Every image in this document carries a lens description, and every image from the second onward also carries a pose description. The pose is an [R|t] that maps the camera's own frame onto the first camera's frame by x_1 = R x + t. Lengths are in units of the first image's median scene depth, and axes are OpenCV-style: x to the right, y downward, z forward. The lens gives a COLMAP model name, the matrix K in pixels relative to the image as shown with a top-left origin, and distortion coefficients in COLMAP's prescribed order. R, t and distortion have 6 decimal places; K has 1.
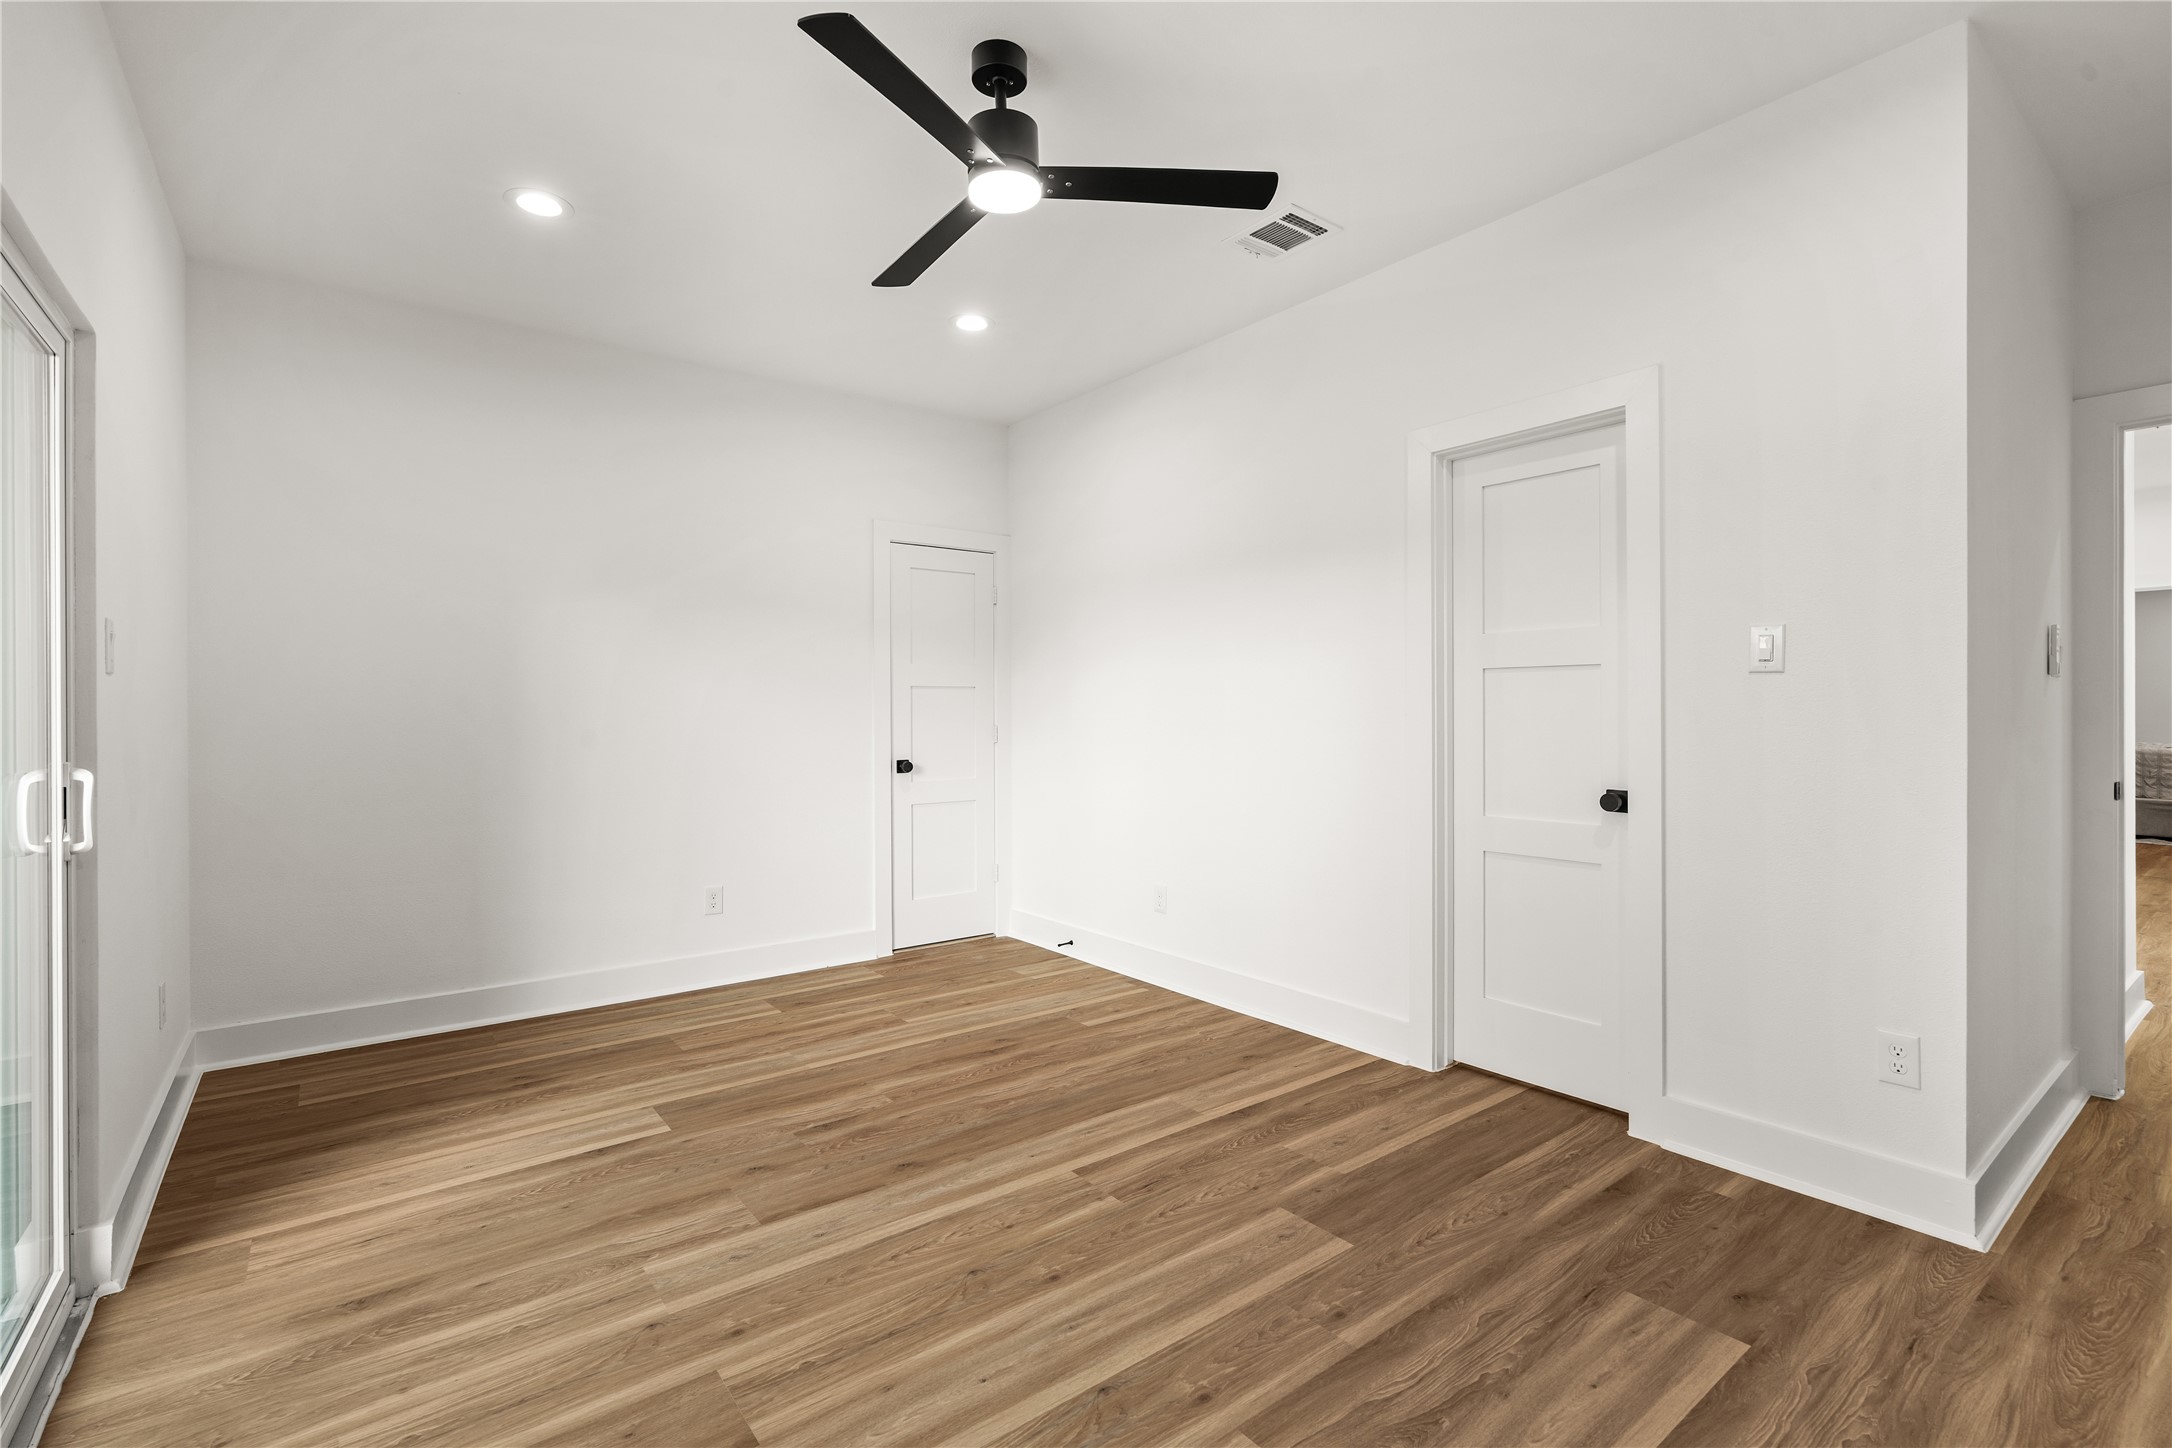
lens RADIAL K [[974.9, 0, 1085.3], [0, 974.9, 720.3], [0, 0, 1]] dist [-0.003421, 0.001237]
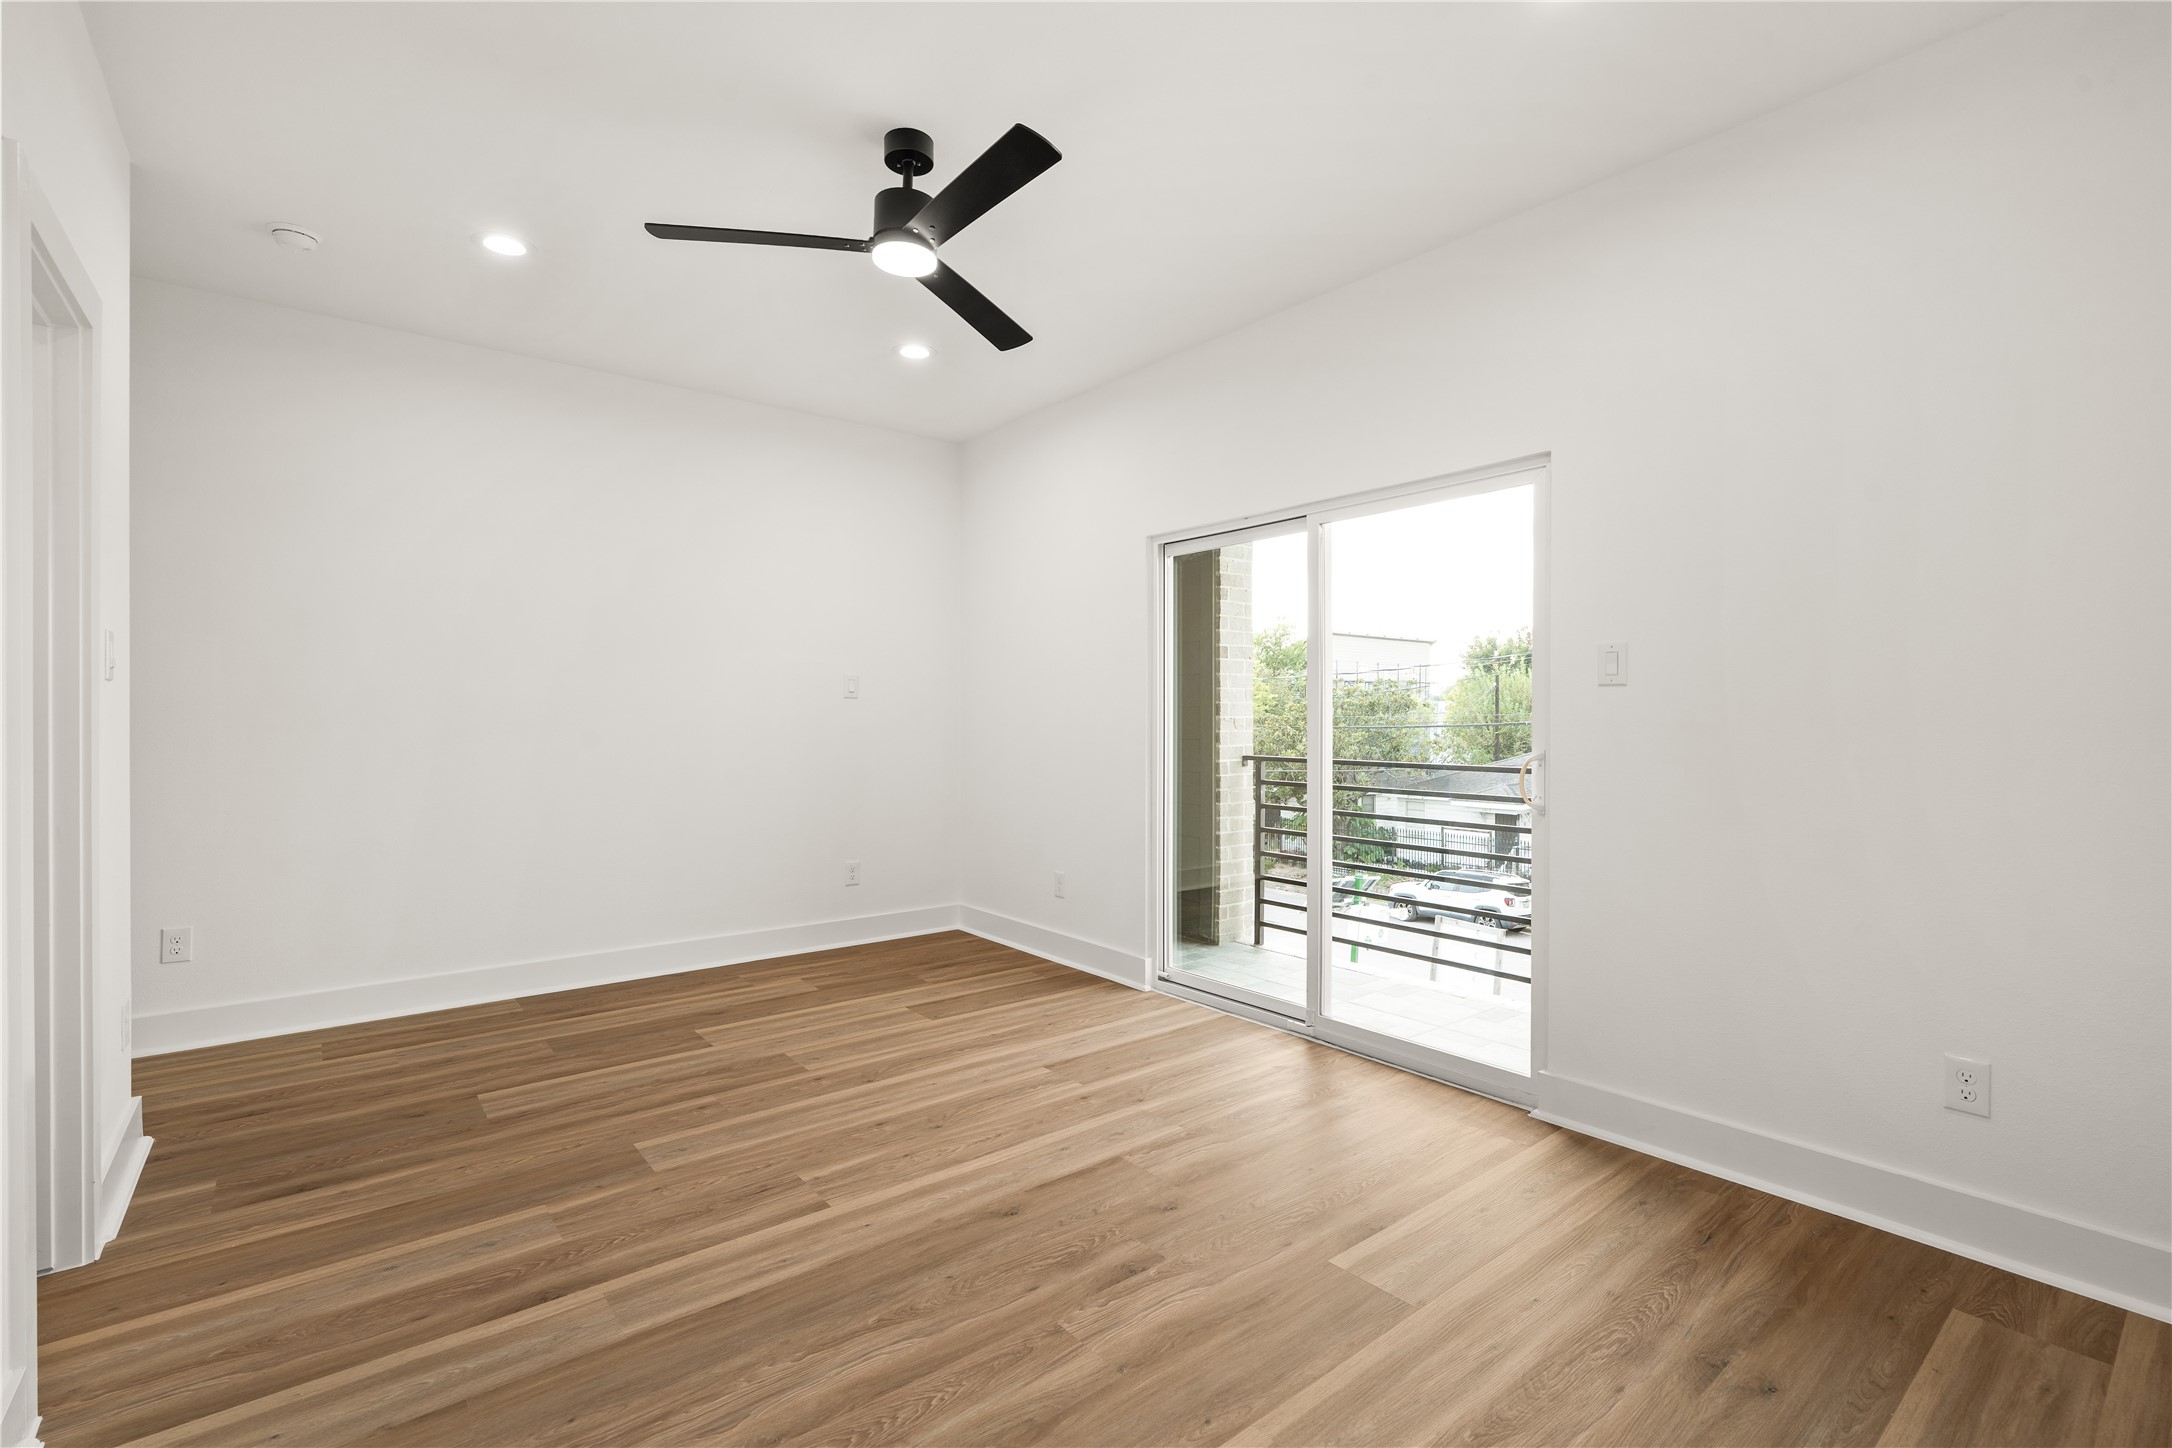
lens RADIAL K [[974.9, 0, 1085.3], [0, 974.9, 720.3], [0, 0, 1]] dist [-0.003421, 0.001237]
pose [[-0.999729, 0.003227, -0.023033, -0.247324], [0.002973, 0.999934, 0.011071, -0.017099], [0.023067, 0.011000, -0.999673, 2.001846]]
